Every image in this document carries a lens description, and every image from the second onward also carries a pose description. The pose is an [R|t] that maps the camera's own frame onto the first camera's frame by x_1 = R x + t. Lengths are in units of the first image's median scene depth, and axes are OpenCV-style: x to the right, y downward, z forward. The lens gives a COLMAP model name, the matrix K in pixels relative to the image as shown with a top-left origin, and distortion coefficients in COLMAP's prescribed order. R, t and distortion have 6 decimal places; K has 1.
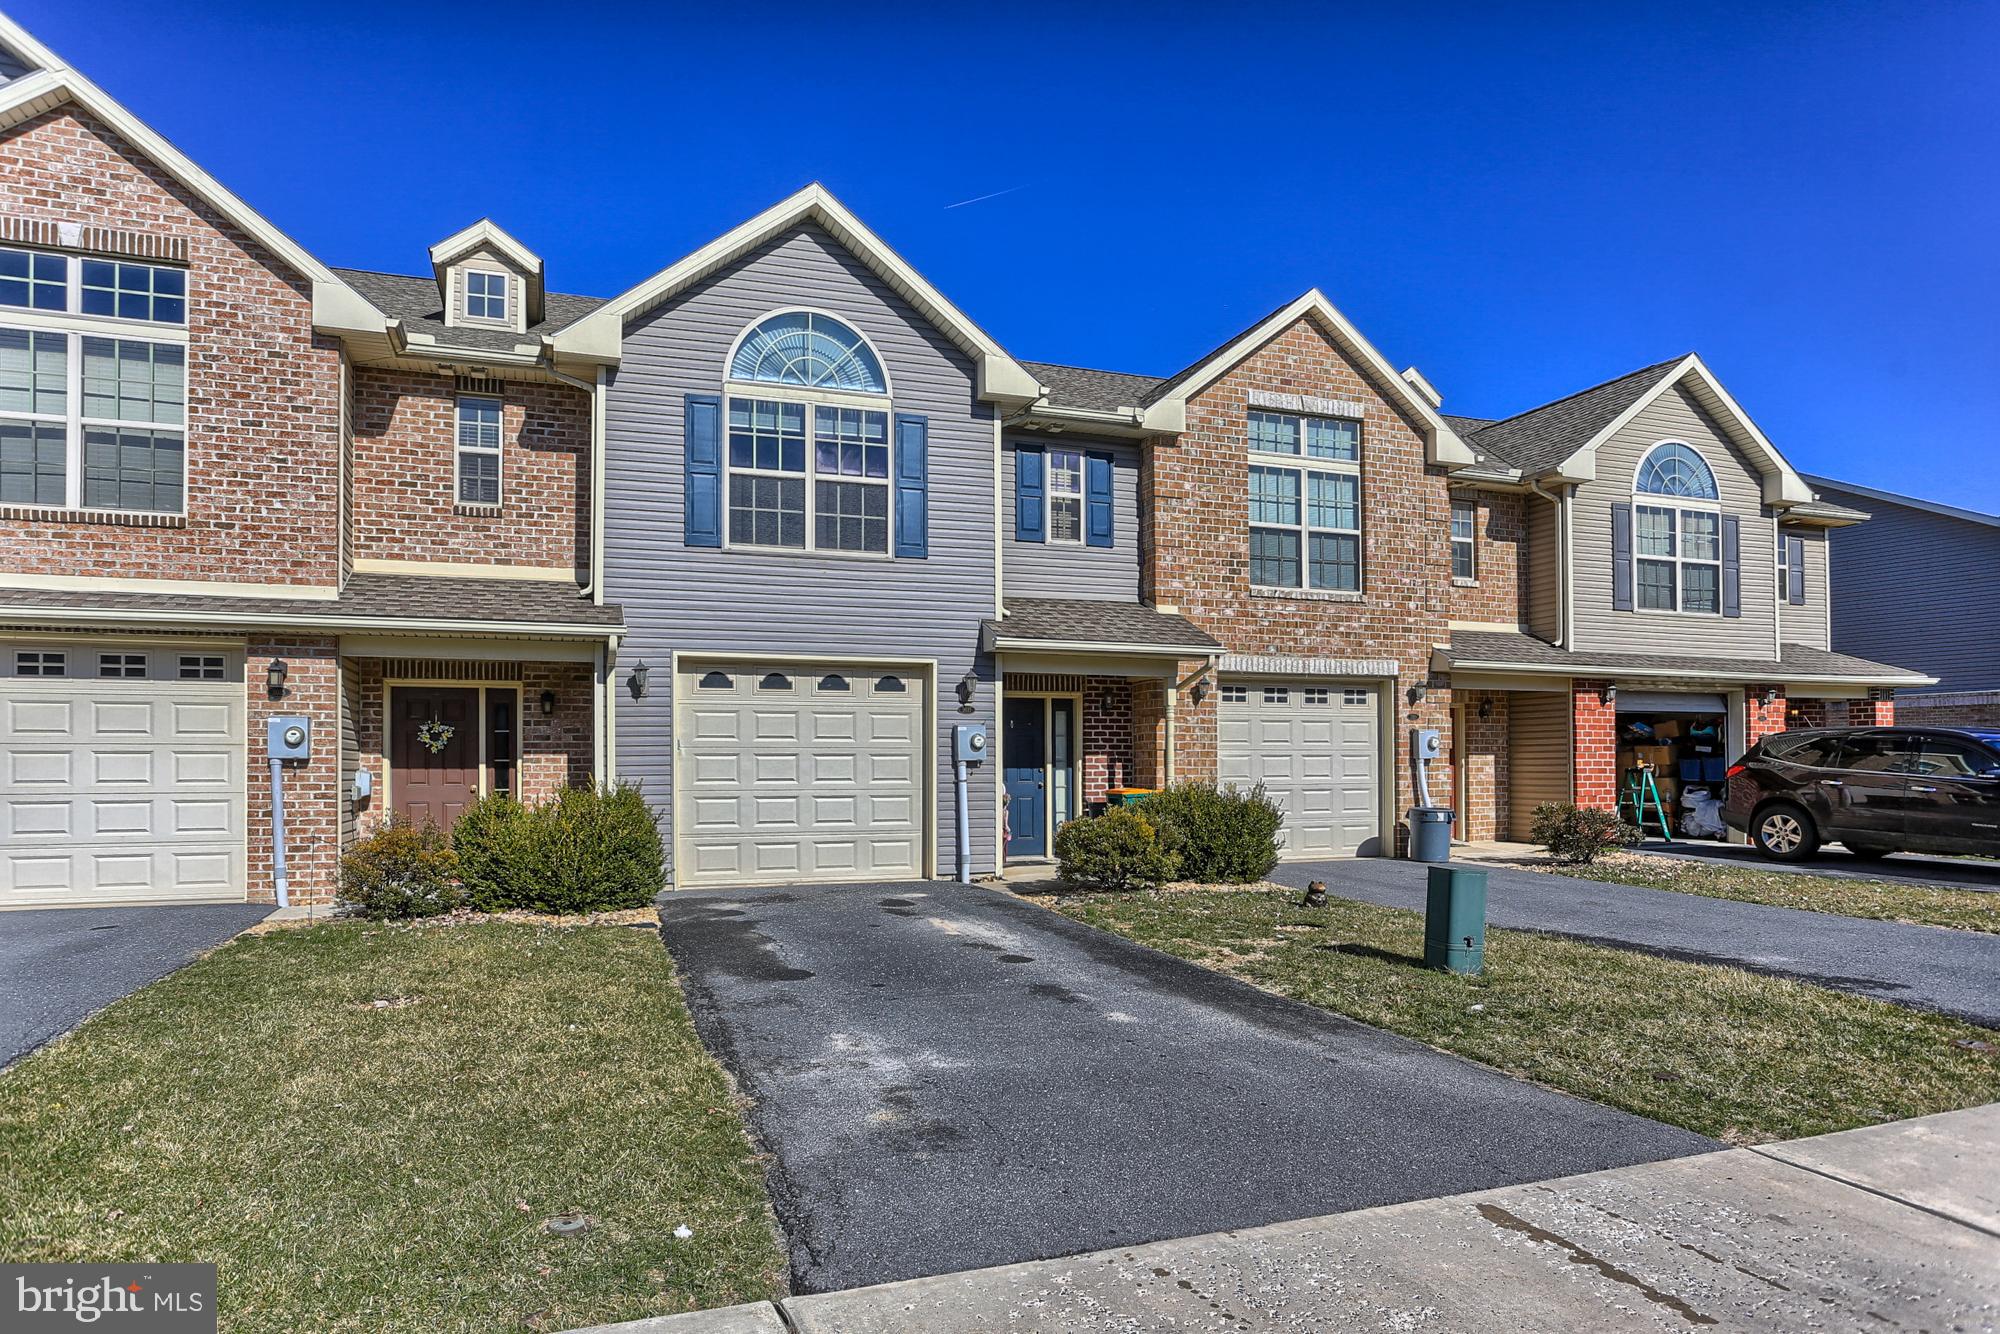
lens RADIAL K [[1098.7, 0, 993.6], [0, 1098.7, 750.8], [0, 0, 1]] dist [-0.055214, 0.033357]
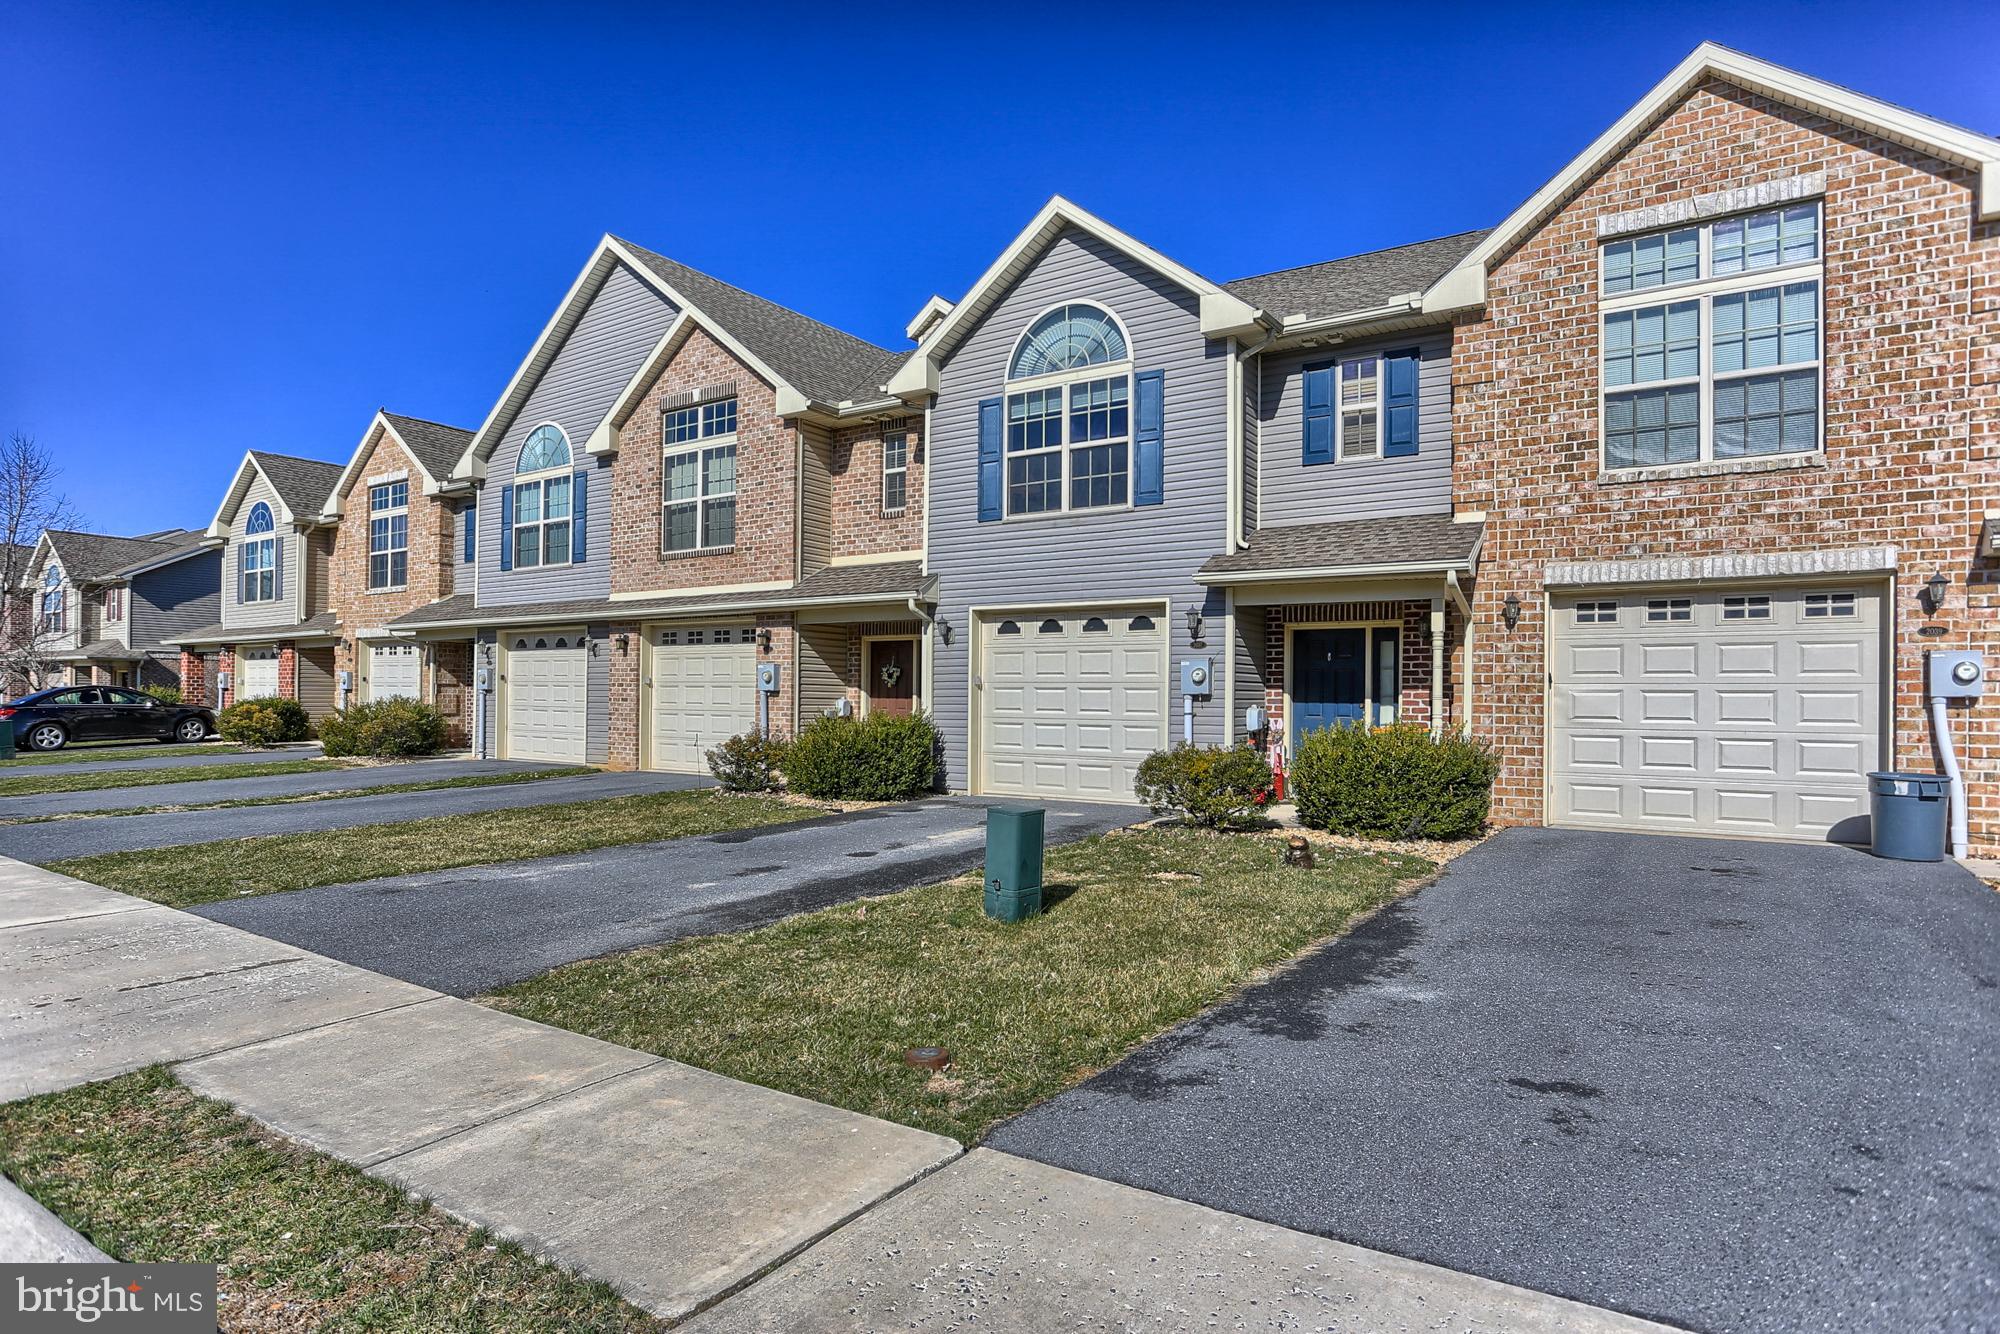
lens RADIAL K [[1077.1, 0, 998.1], [0, 1077.1, 690.8], [0, 0, 1]] dist [-0.051832, 0.030391]
pose [[0.616589, 0.002320, -0.787282, 0.645579], [-0.000098, 0.999996, 0.002870, 0.002646], [0.787285, -0.001692, 0.616587, 0.230140]]
